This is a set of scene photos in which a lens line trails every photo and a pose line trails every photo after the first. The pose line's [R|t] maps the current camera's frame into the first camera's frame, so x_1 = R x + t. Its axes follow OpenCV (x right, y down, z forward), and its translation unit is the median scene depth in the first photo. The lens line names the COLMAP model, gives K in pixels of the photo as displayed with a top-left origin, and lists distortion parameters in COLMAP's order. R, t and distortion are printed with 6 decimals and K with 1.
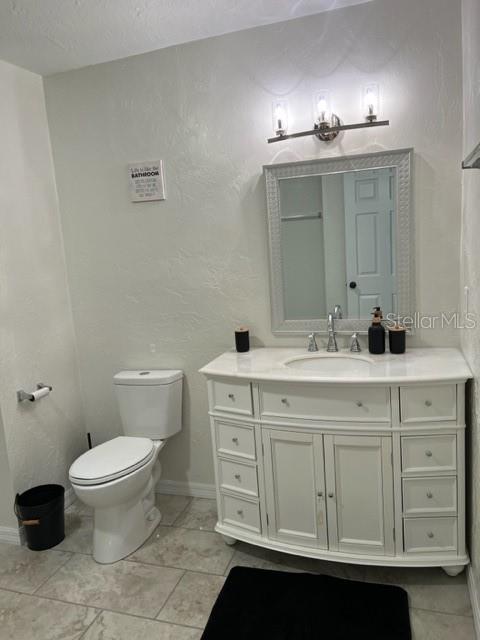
lens RADIAL K [[490.4, 0, 238.7], [0, 490.4, 319.1], [0, 0, 1]] dist [0.046214, -0.016229]
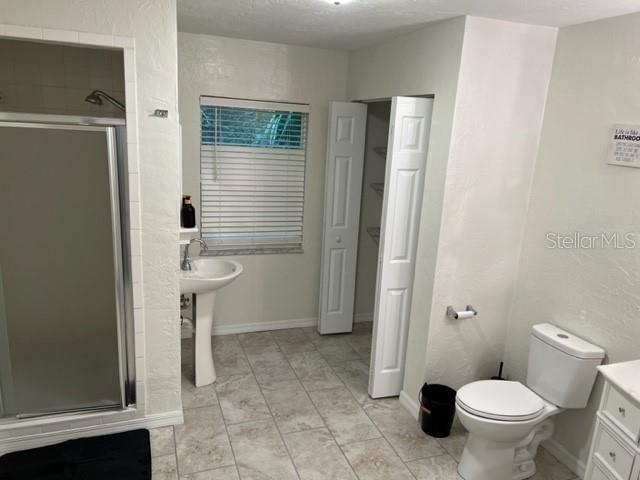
lens RADIAL K [[490.4, 0, 319.4], [0, 490.4, 241.1], [0, 0, 1]] dist [0.046214, -0.016229]
pose [[0.618869, 0.288613, -0.730550, 0.184242], [-0.216234, 0.956714, 0.194784, -0.166268], [0.755145, 0.037424, 0.654489, -0.029998]]
